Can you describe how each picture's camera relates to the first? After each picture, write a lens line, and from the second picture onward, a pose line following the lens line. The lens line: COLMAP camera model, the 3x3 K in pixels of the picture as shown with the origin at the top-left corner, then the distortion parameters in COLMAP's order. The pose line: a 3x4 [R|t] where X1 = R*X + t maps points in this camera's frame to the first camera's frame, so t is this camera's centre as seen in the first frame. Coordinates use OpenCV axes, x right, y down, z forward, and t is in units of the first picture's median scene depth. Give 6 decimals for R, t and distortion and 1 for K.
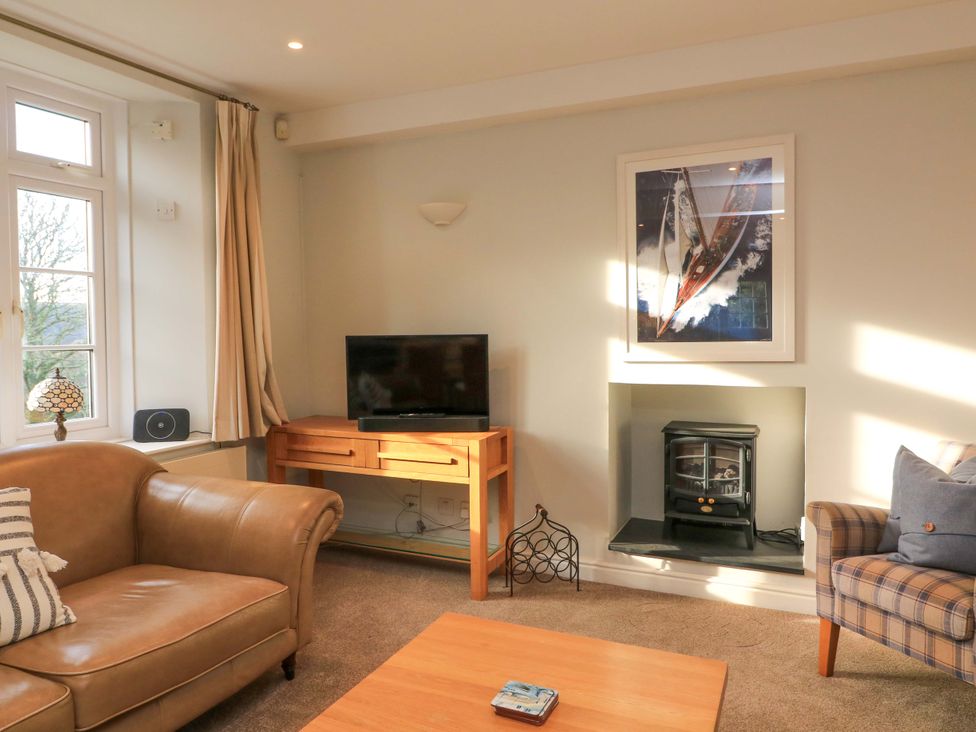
lens RADIAL K [[677.5, 0, 489.5], [0, 677.5, 361.9], [0, 0, 1]] dist [-0.005556, -0.005853]
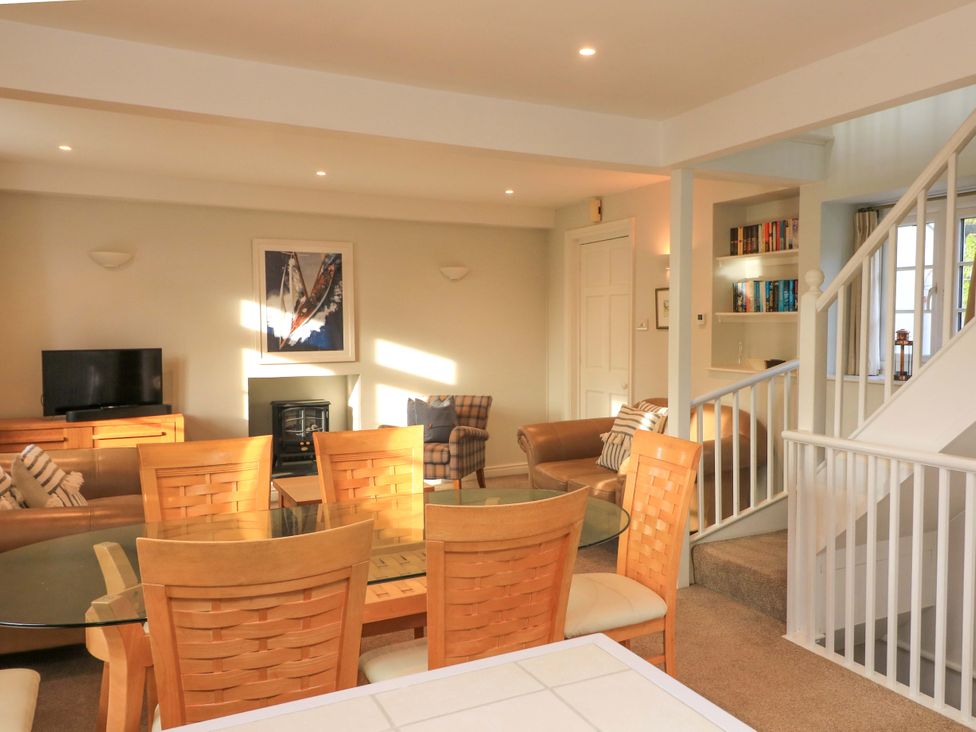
lens RADIAL K [[677.5, 0, 489.5], [0, 677.5, 361.9], [0, 0, 1]] dist [-0.005556, -0.005853]
pose [[0.683970, -0.026930, 0.729013, -0.641837], [0.030582, 0.999498, 0.008229, -0.002127], [-0.728869, 0.016667, 0.684450, -0.552211]]
